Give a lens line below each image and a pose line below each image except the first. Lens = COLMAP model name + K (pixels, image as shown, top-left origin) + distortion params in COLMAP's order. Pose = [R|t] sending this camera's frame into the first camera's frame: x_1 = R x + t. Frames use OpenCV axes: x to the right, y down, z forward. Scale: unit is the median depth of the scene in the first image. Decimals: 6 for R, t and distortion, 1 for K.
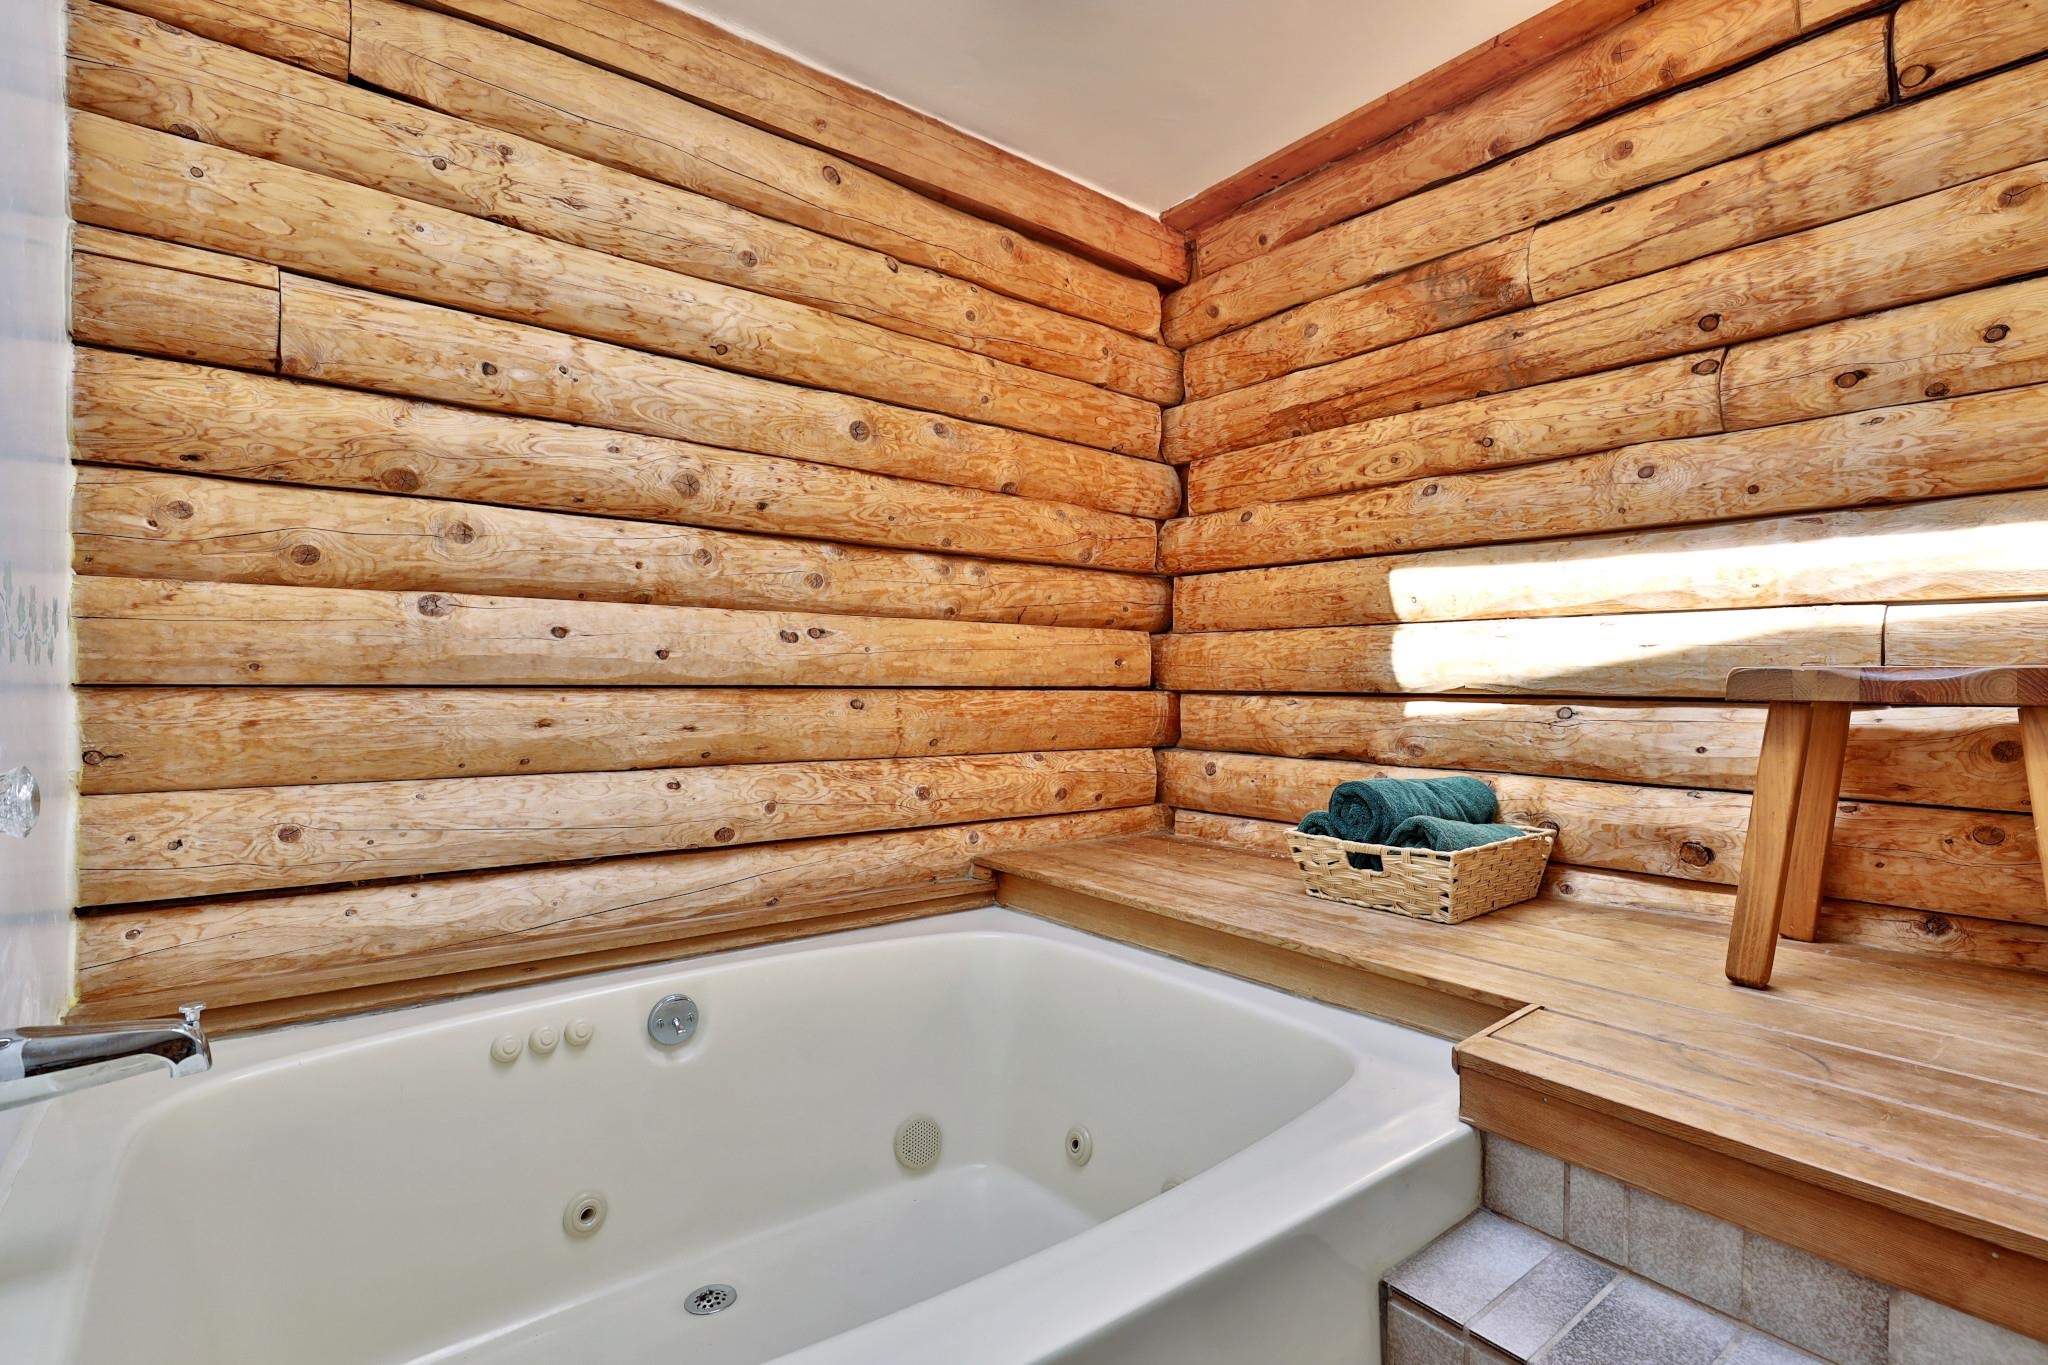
lens RADIAL K [[971.6, 0, 1034.6], [0, 971.6, 688.9], [0, 0, 1]] dist [-0.001942, 0.001096]
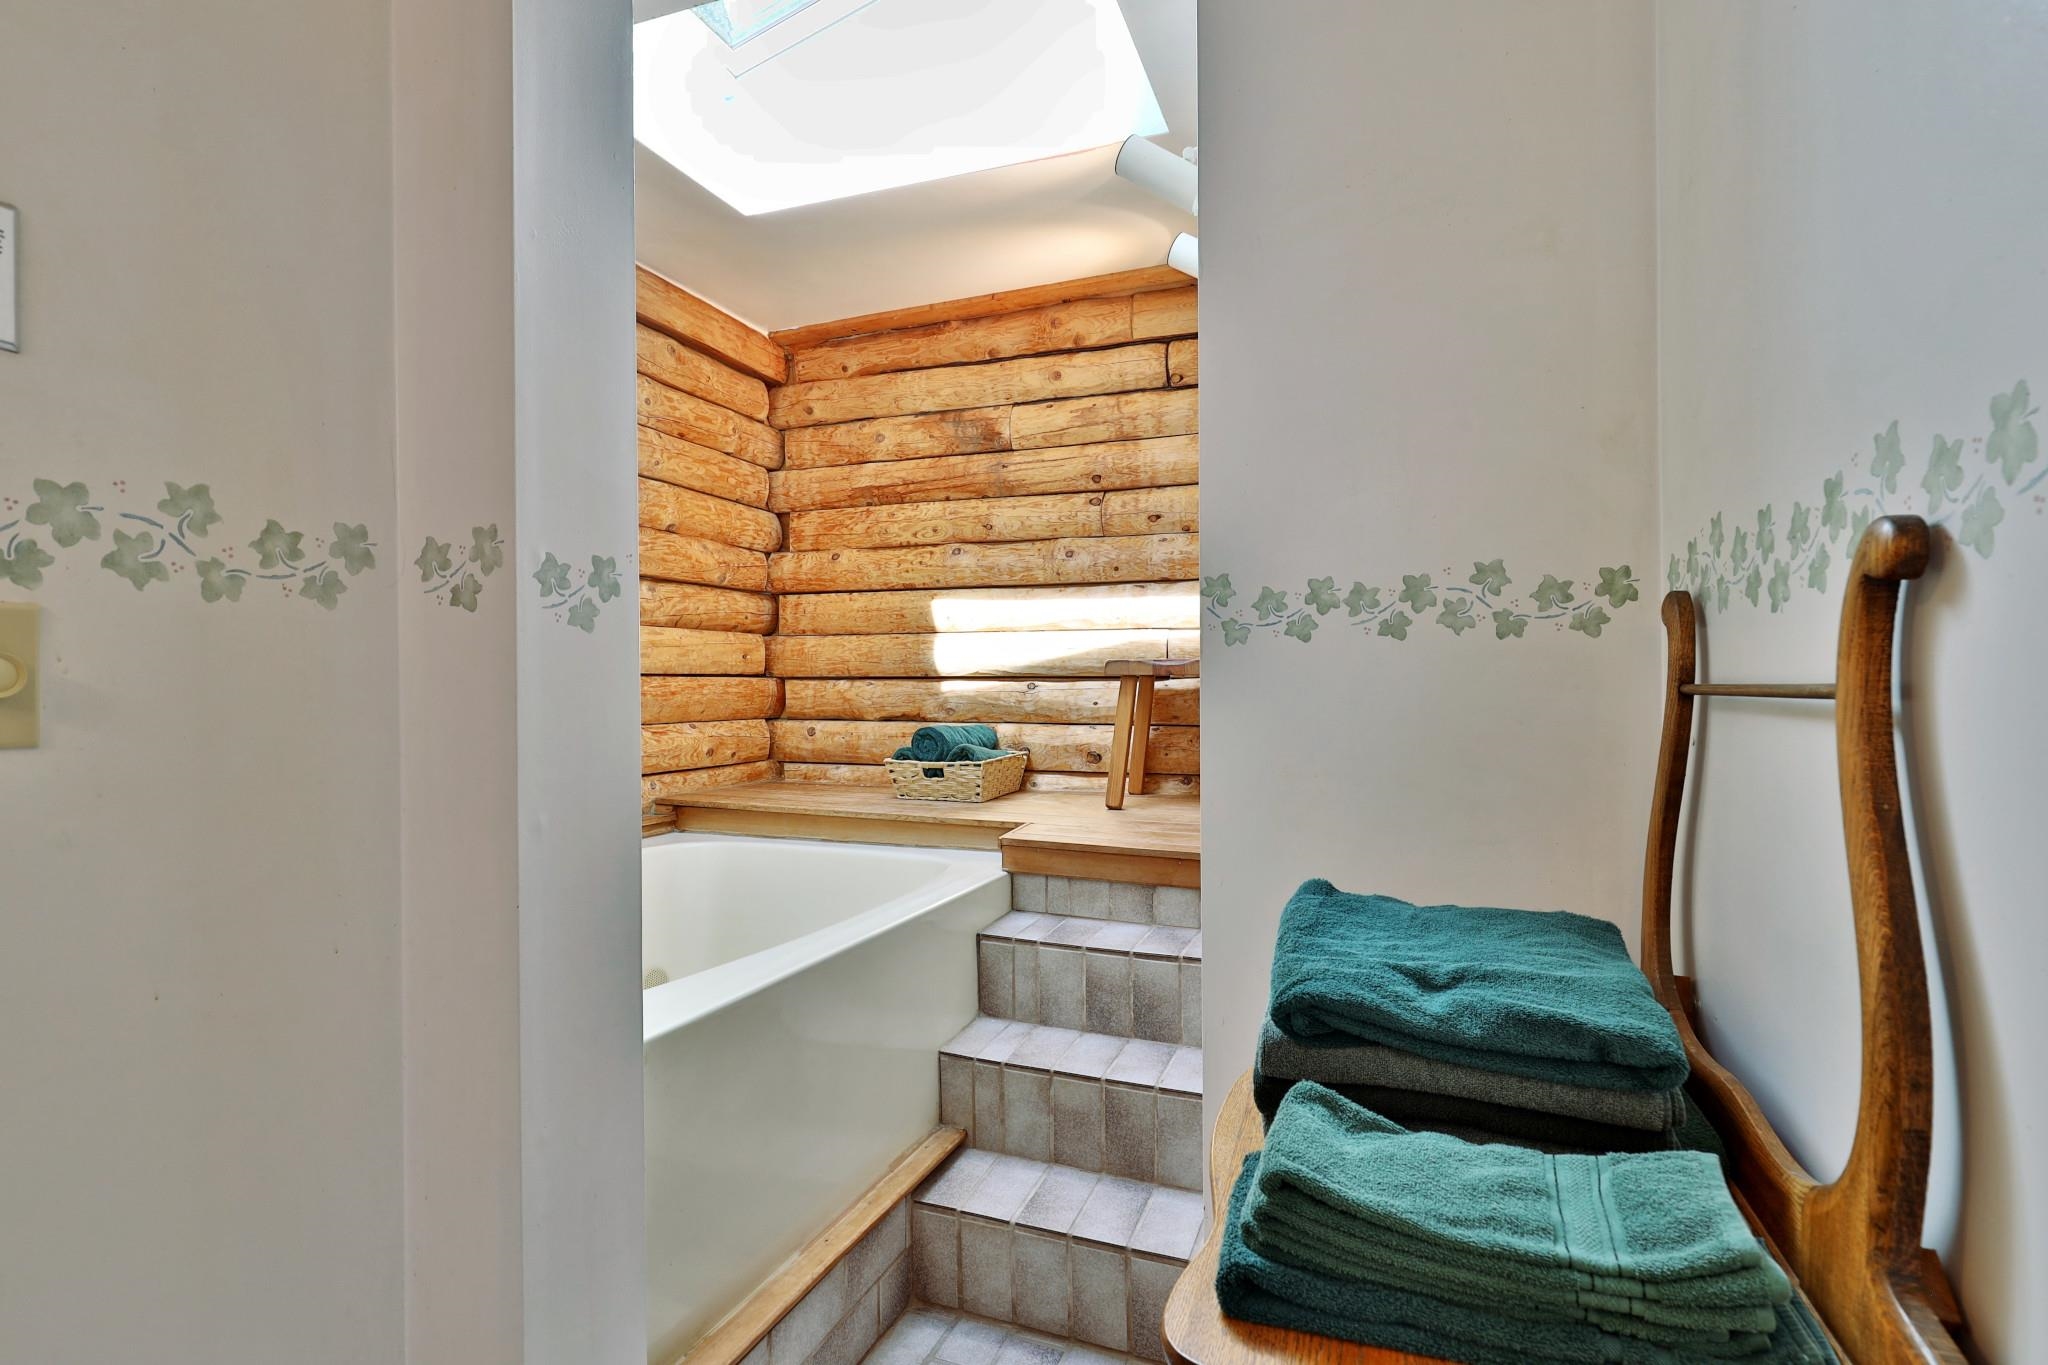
lens RADIAL K [[971.6, 0, 1022.4], [0, 971.6, 680.6], [0, 0, 1]] dist [-0.001942, 0.001096]
pose [[0.867260, -0.008606, 0.497781, -0.298420], [0.010549, 0.999944, -0.001090, 0.014154], [-0.497743, 0.006197, 0.867302, -0.449920]]
